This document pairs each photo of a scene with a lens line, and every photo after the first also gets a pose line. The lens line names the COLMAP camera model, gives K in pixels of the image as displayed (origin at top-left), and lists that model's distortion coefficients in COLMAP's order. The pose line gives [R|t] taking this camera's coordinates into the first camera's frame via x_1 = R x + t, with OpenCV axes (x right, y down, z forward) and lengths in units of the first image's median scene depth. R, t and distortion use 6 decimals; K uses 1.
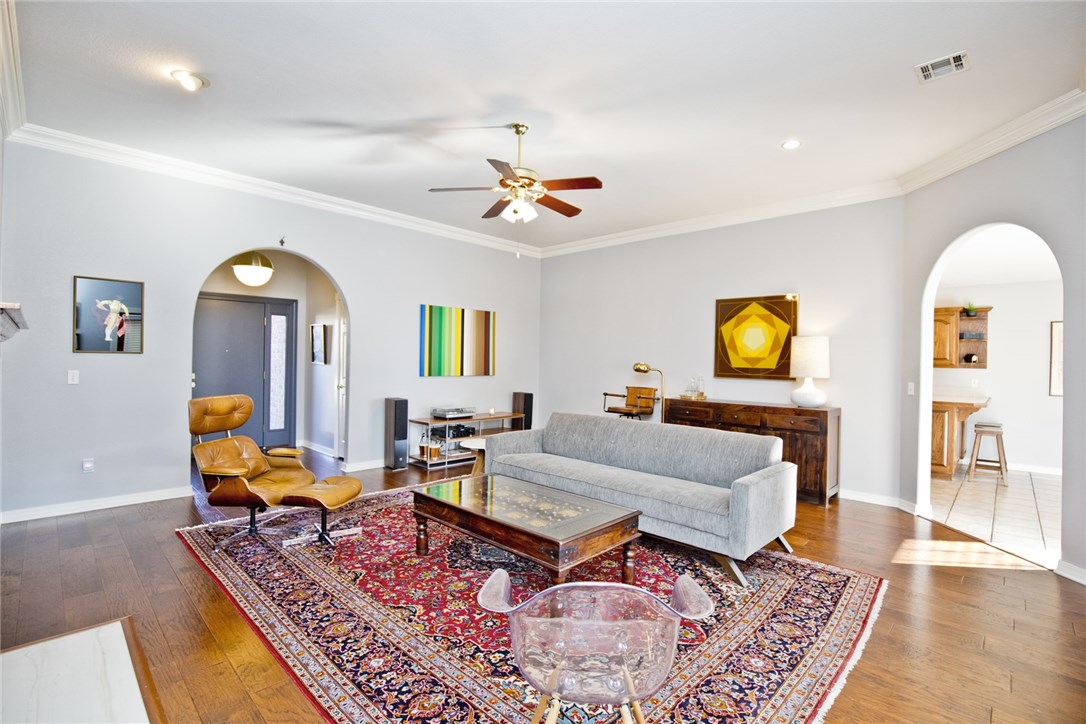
lens RADIAL K [[497.8, 0, 546.0], [0, 497.8, 361.2], [0, 0, 1]] dist [-0.015904, -0.000069]
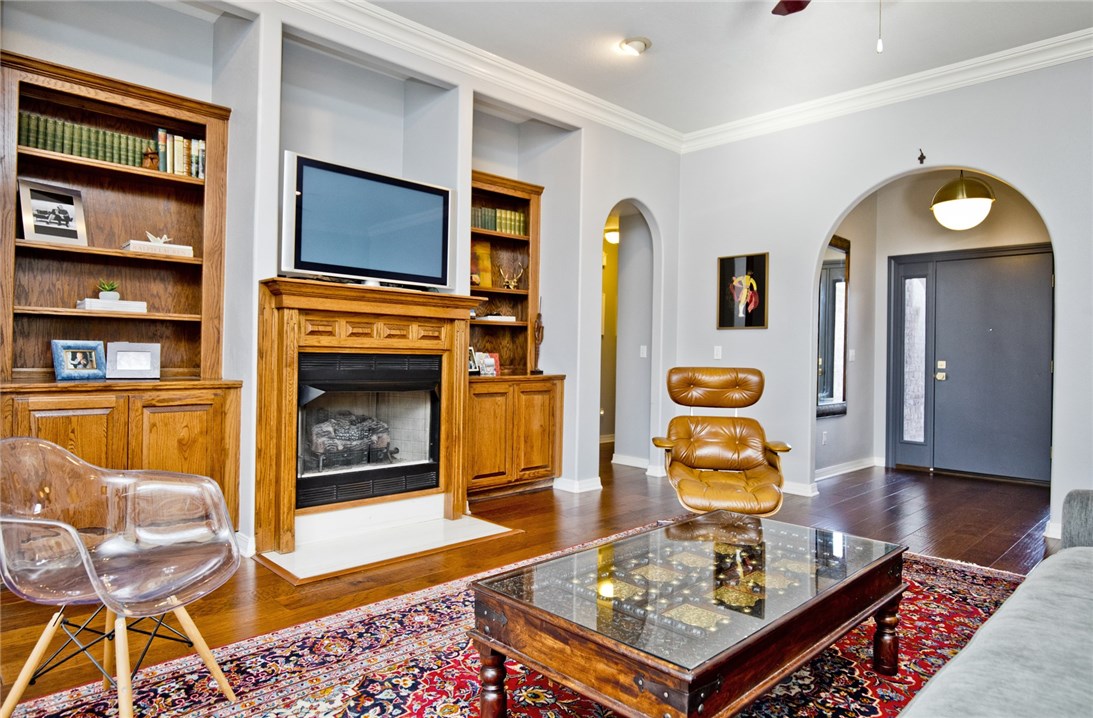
lens RADIAL K [[662.3, 0, 547.4], [0, 662.3, 349.1], [0, 0, 1]] dist [-0.001019, -0.000101]
pose [[-0.030664, -0.022151, -0.999284, 0.462115], [-0.021046, 0.999547, -0.021511, 0.060910], [0.999308, 0.020372, -0.031116, 0.638921]]
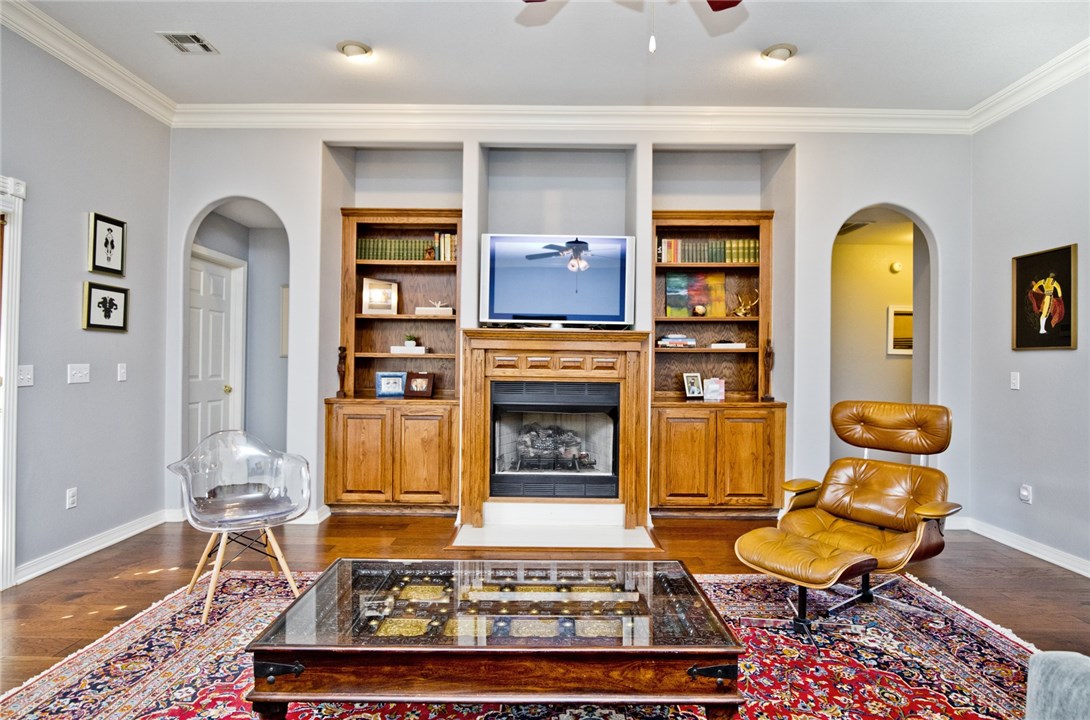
lens RADIAL K [[596.2, 0, 547.8], [0, 596.2, 357.3], [0, 0, 1]] dist [-0.006803, -0.000320]
pose [[-0.717469, -0.027586, -0.696044, 0.274556], [-0.023687, 0.999604, -0.015201, 0.025812], [0.696187, 0.005581, -0.717839, 1.107180]]
